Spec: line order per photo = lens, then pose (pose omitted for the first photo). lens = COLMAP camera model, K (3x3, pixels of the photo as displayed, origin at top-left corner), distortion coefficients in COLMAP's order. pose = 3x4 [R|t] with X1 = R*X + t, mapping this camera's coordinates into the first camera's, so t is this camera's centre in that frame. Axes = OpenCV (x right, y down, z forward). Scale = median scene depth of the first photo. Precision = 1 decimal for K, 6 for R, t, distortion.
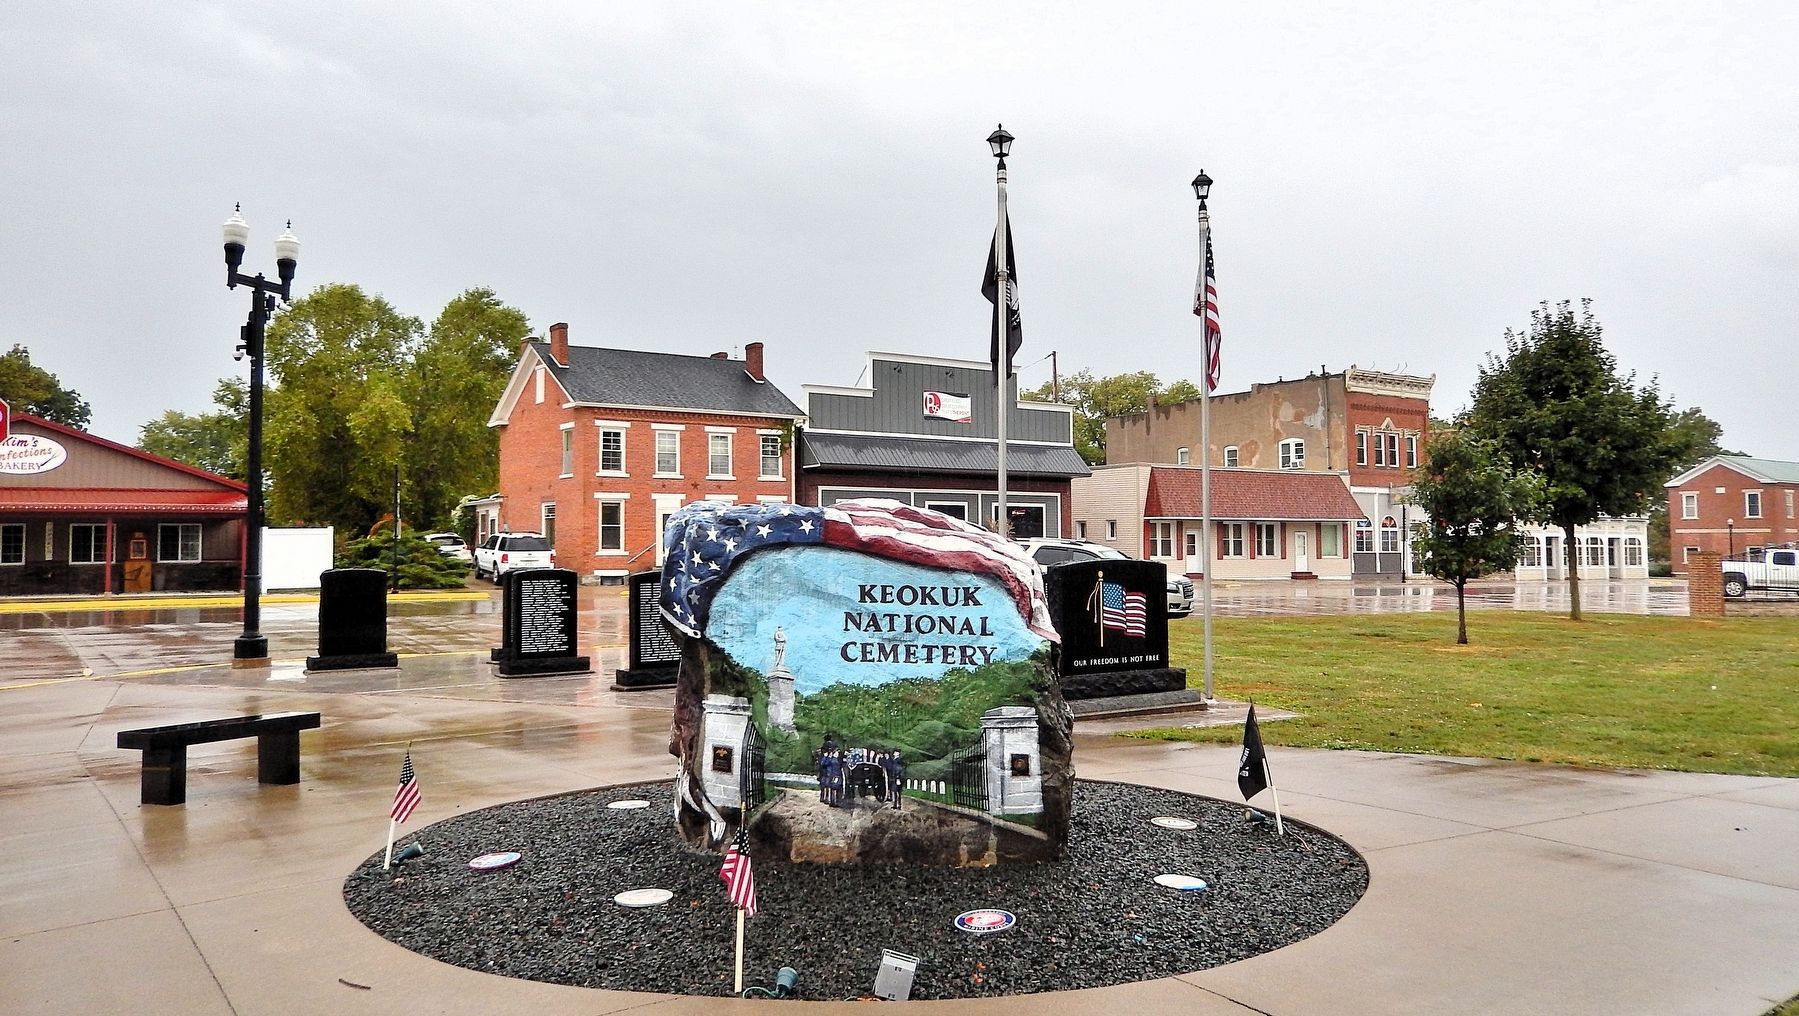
lens RADIAL K [[1286.5, 0, 892.3], [0, 1286.5, 491.7], [0, 0, 1]] dist [0.003966, 0.003831]
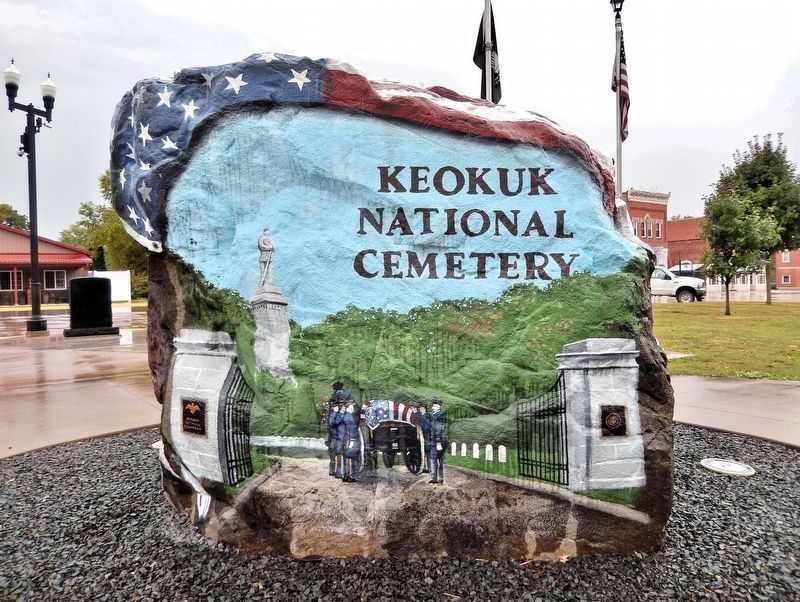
lens RADIAL K [[584.4, 0, 403.9], [0, 584.4, 303.6], [0, 0, 1]] dist [0.038226, 0.007385]
pose [[0.999861, -0.014740, -0.007832, -0.010842], [0.015300, 0.996912, 0.077019, 0.120933], [0.006672, -0.077128, 0.996999, 0.676538]]
